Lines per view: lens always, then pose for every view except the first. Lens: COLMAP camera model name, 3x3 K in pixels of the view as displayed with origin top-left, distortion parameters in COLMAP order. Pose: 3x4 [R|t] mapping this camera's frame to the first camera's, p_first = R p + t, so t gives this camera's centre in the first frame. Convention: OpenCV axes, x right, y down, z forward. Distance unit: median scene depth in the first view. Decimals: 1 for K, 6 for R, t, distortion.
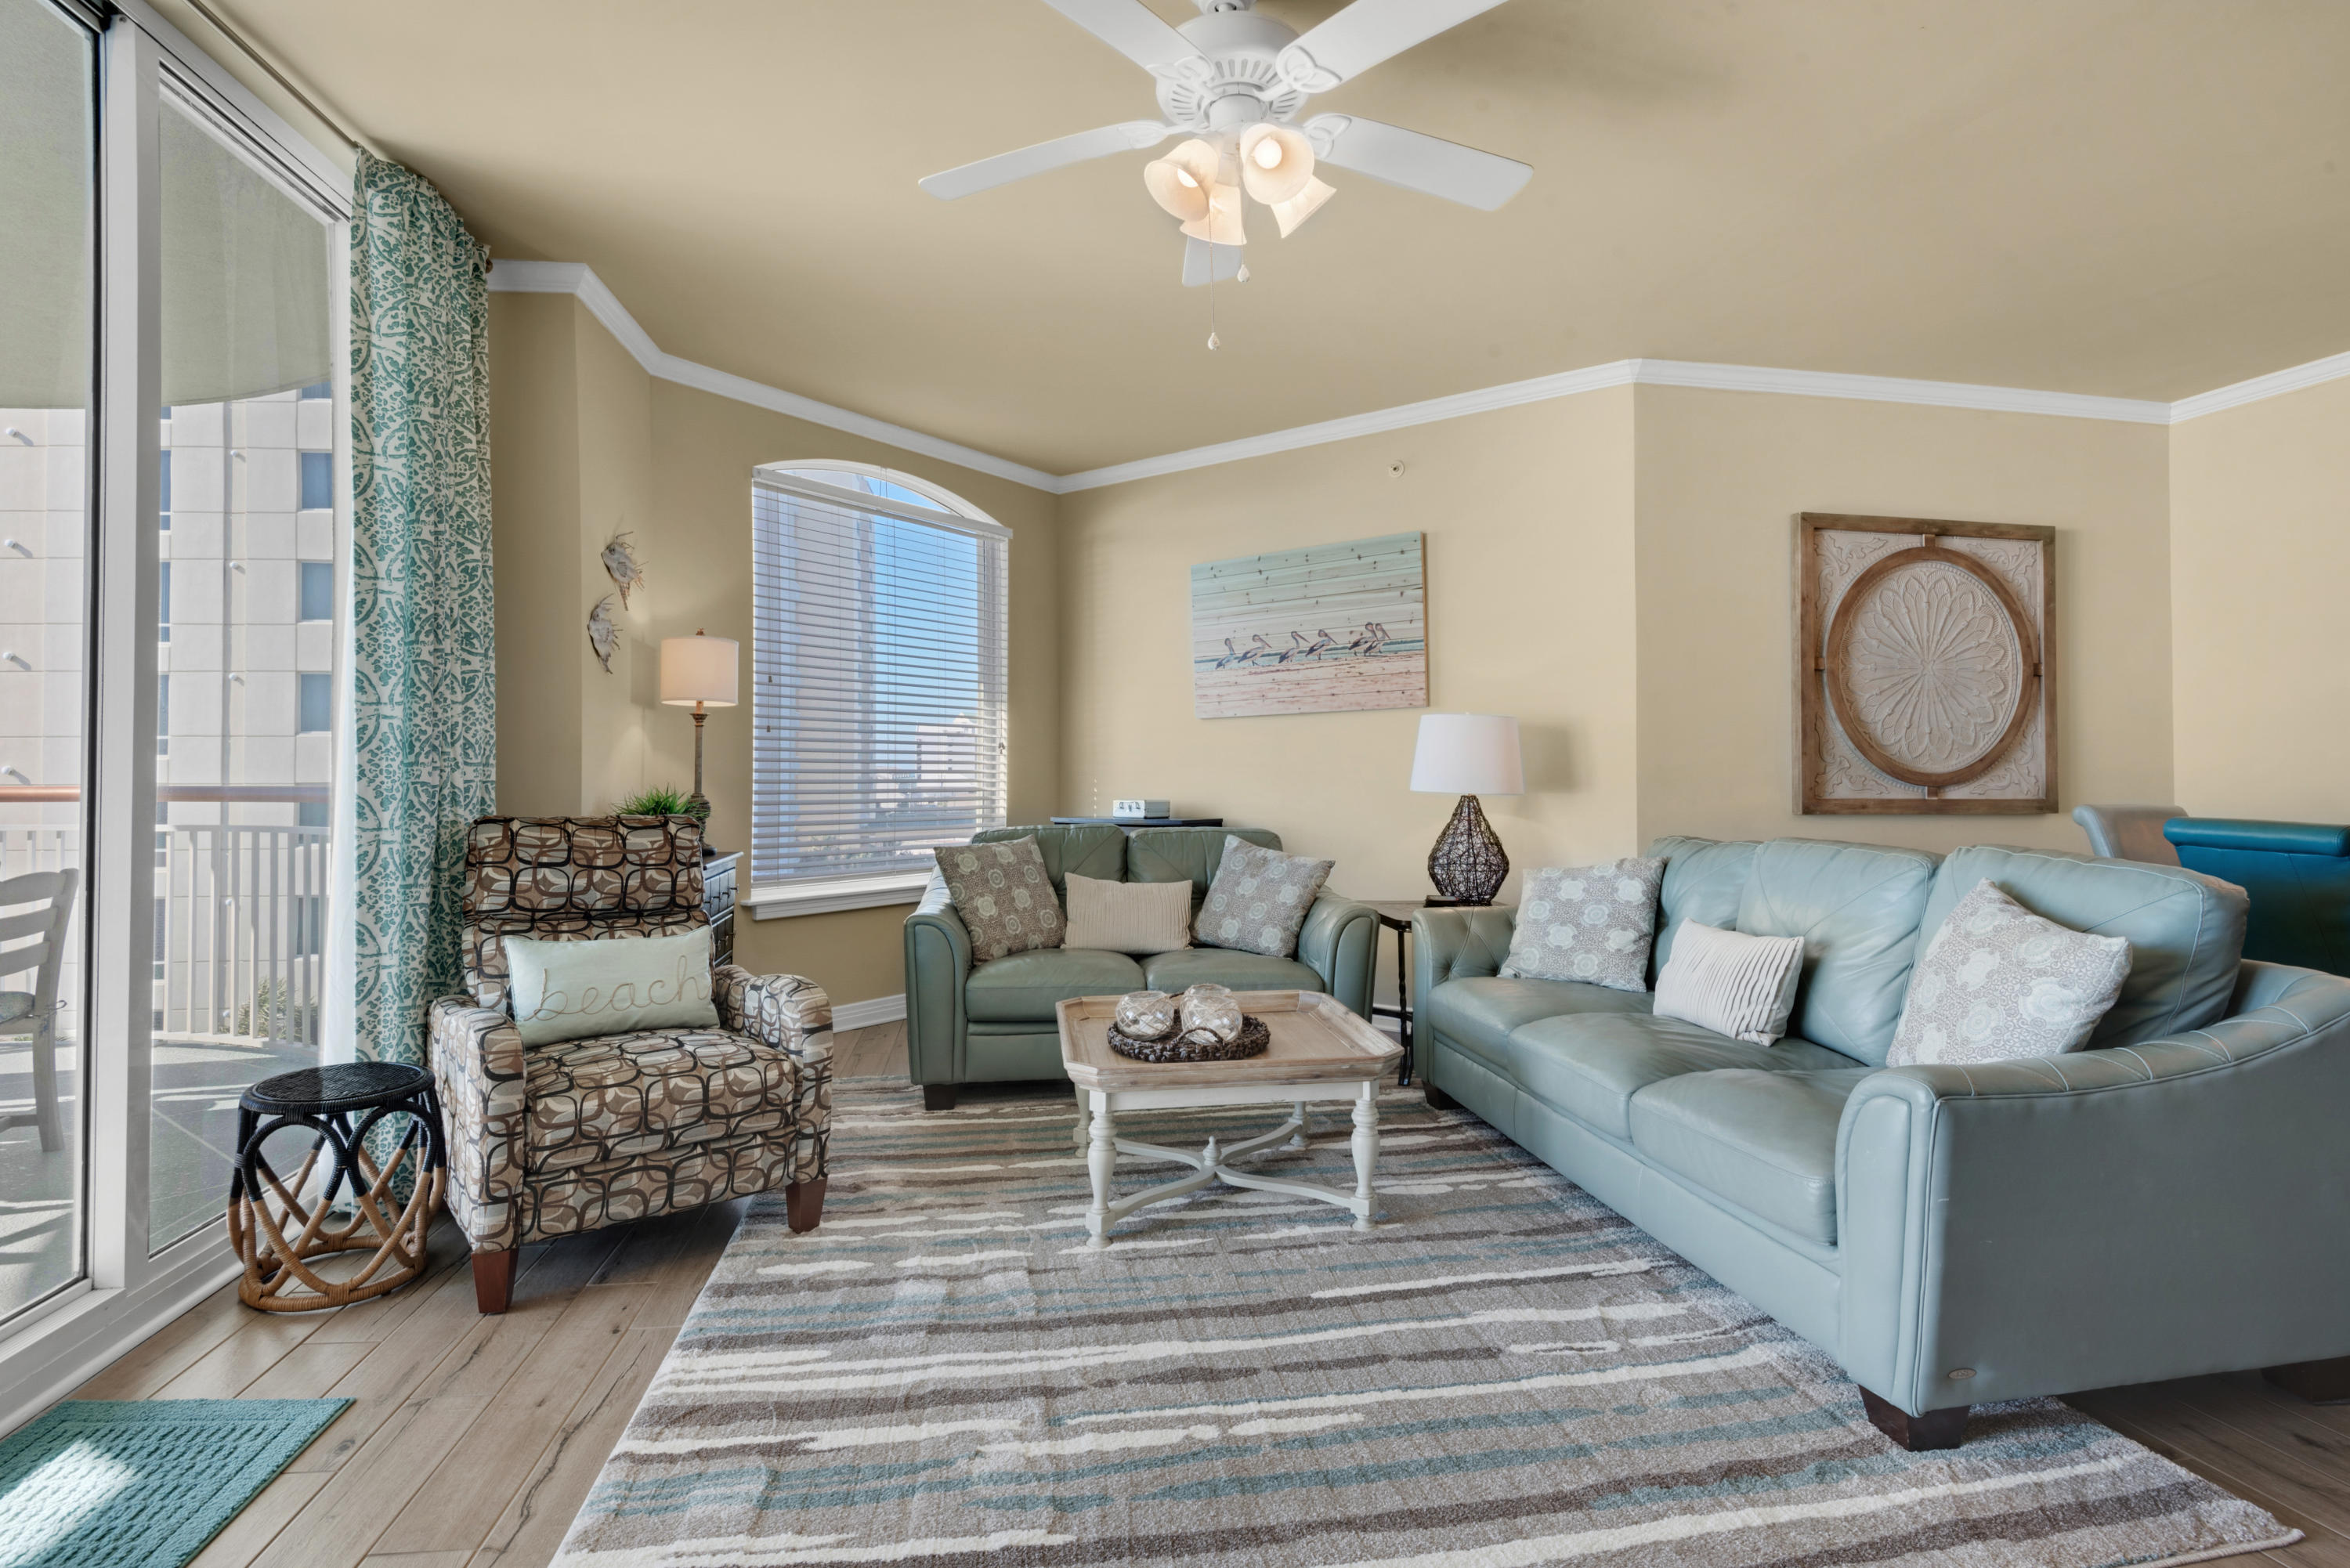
lens RADIAL K [[1135.5, 0, 1222.8], [0, 1135.5, 787.6], [0, 0, 1]] dist [-0.019191, -0.014840]
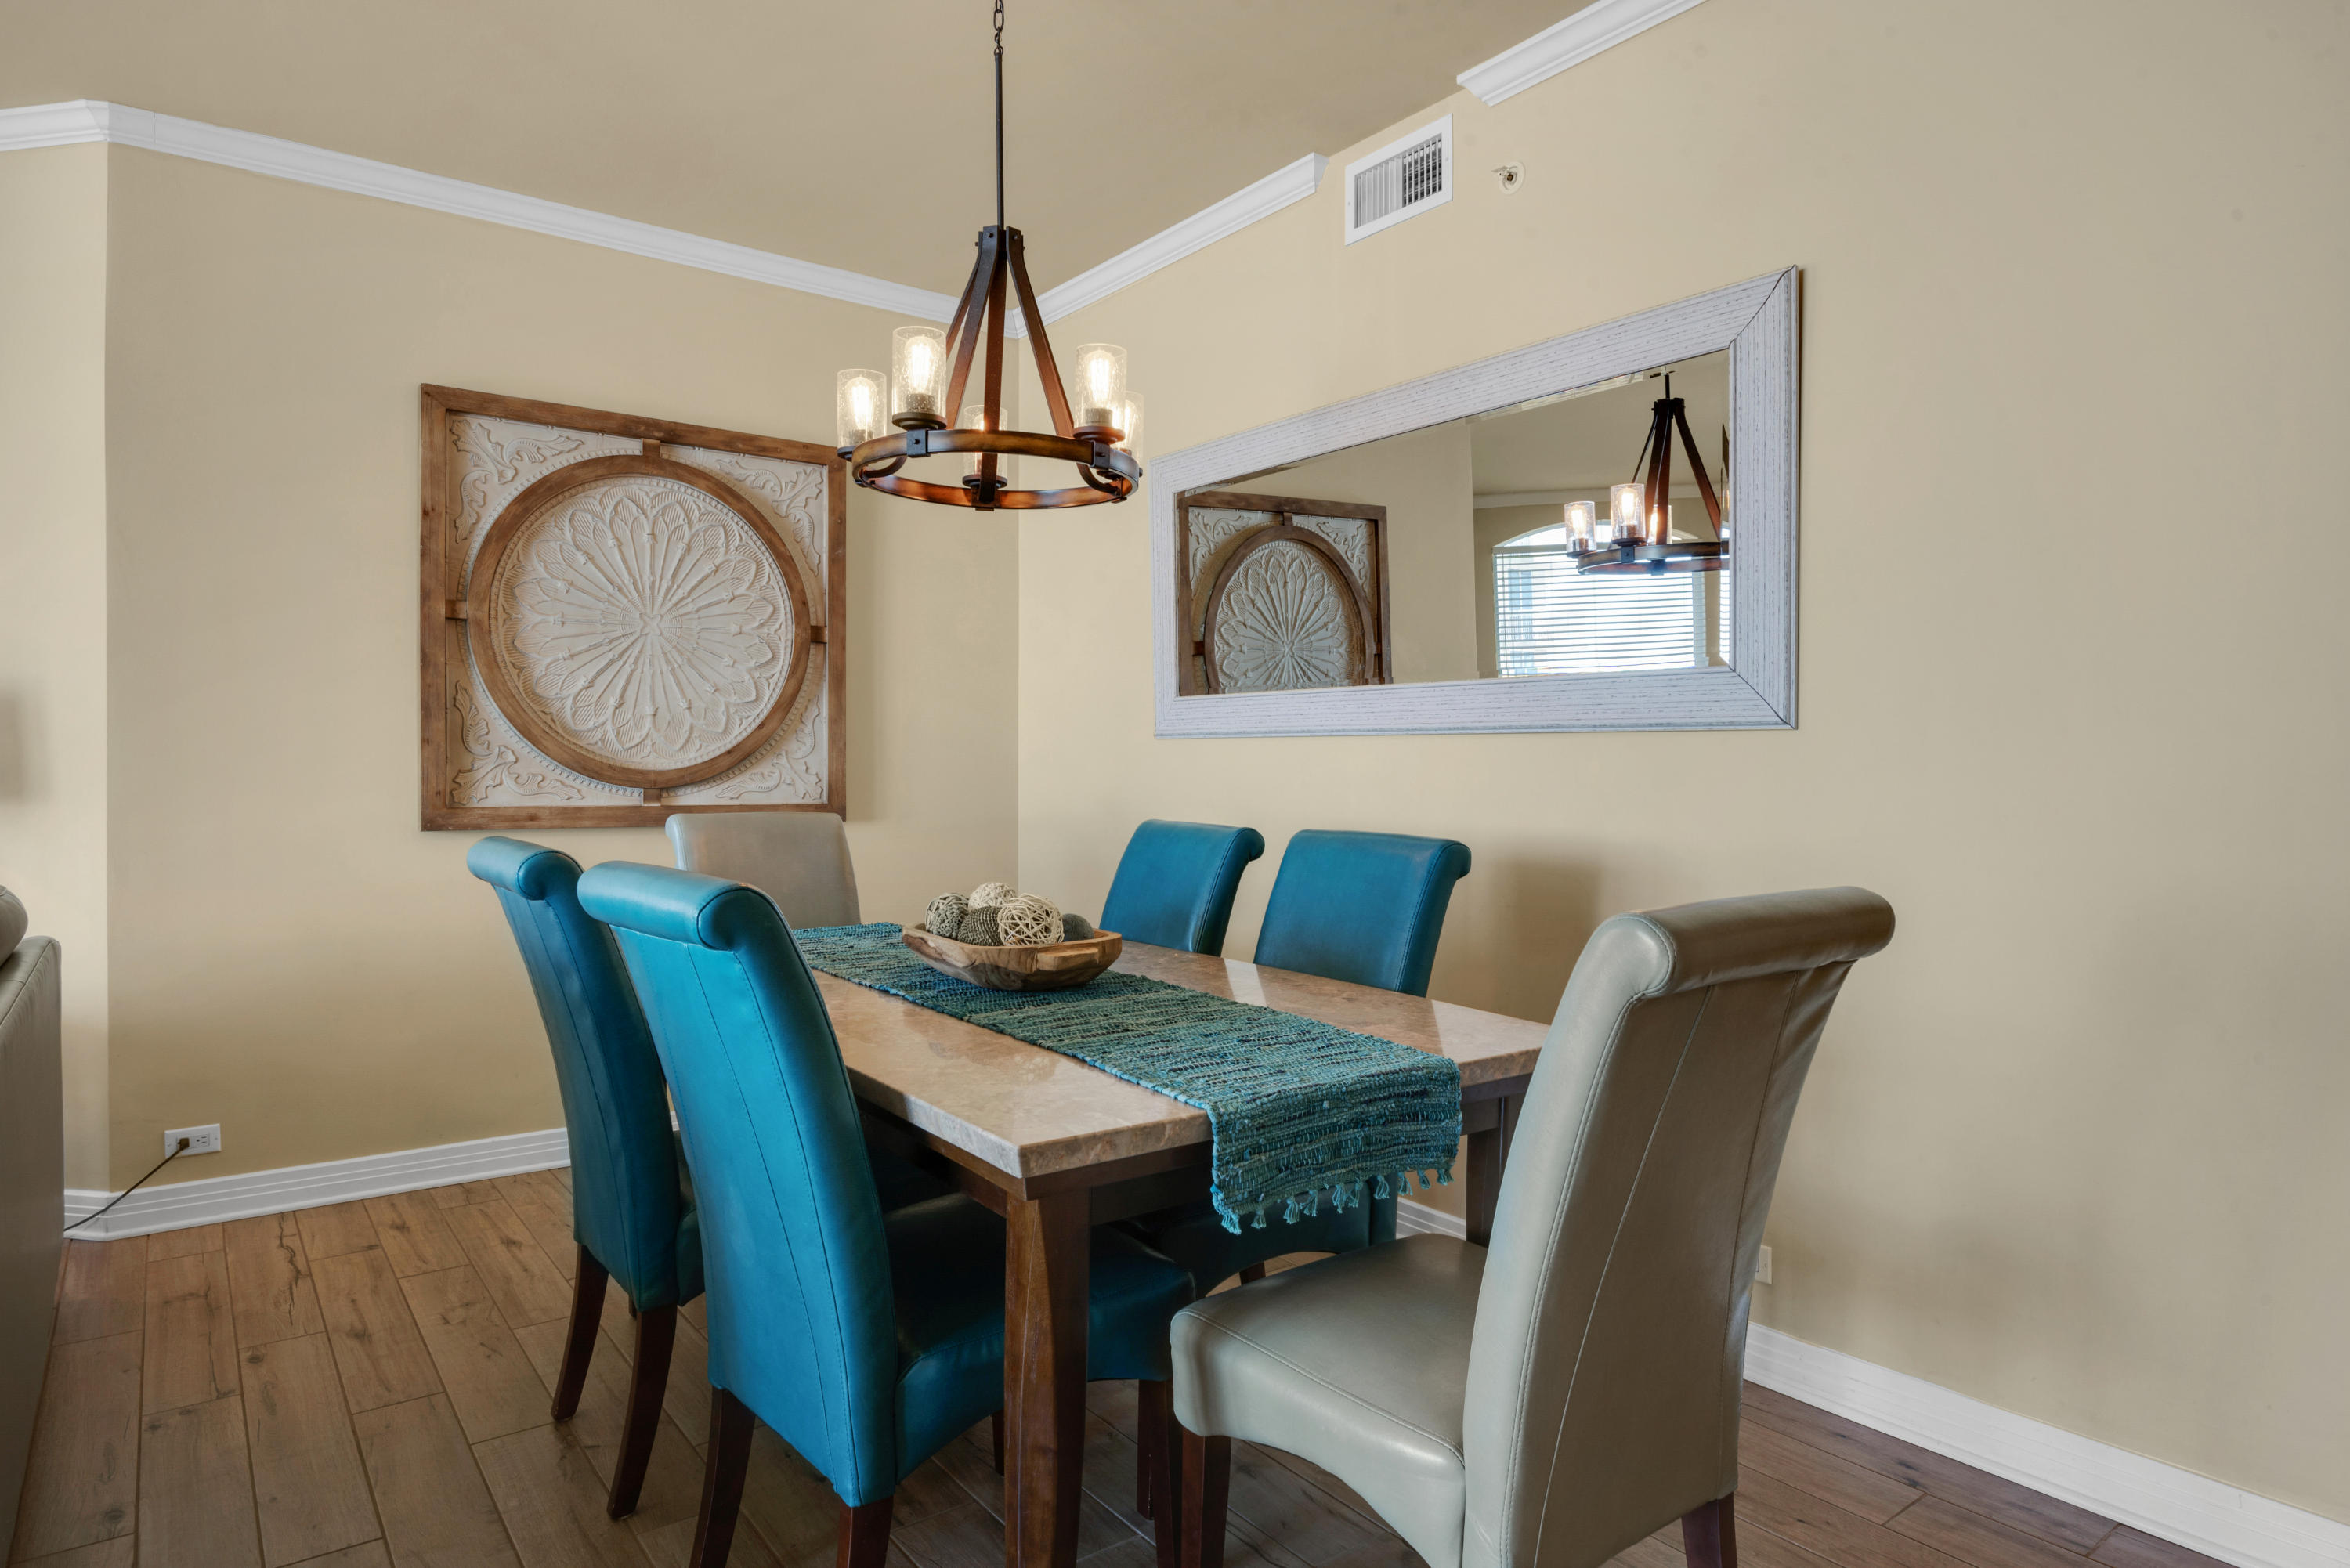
lens RADIAL K [[1437.1, 0, 1231.9], [0, 1437.1, 774.9], [0, 0, 1]] dist [-0.011484, -0.007608]
pose [[0.868368, 0.000960, 0.495919, 0.498618], [0.000899, 0.999993, -0.003510, -0.006451], [-0.495919, 0.003494, 0.868362, 0.015742]]
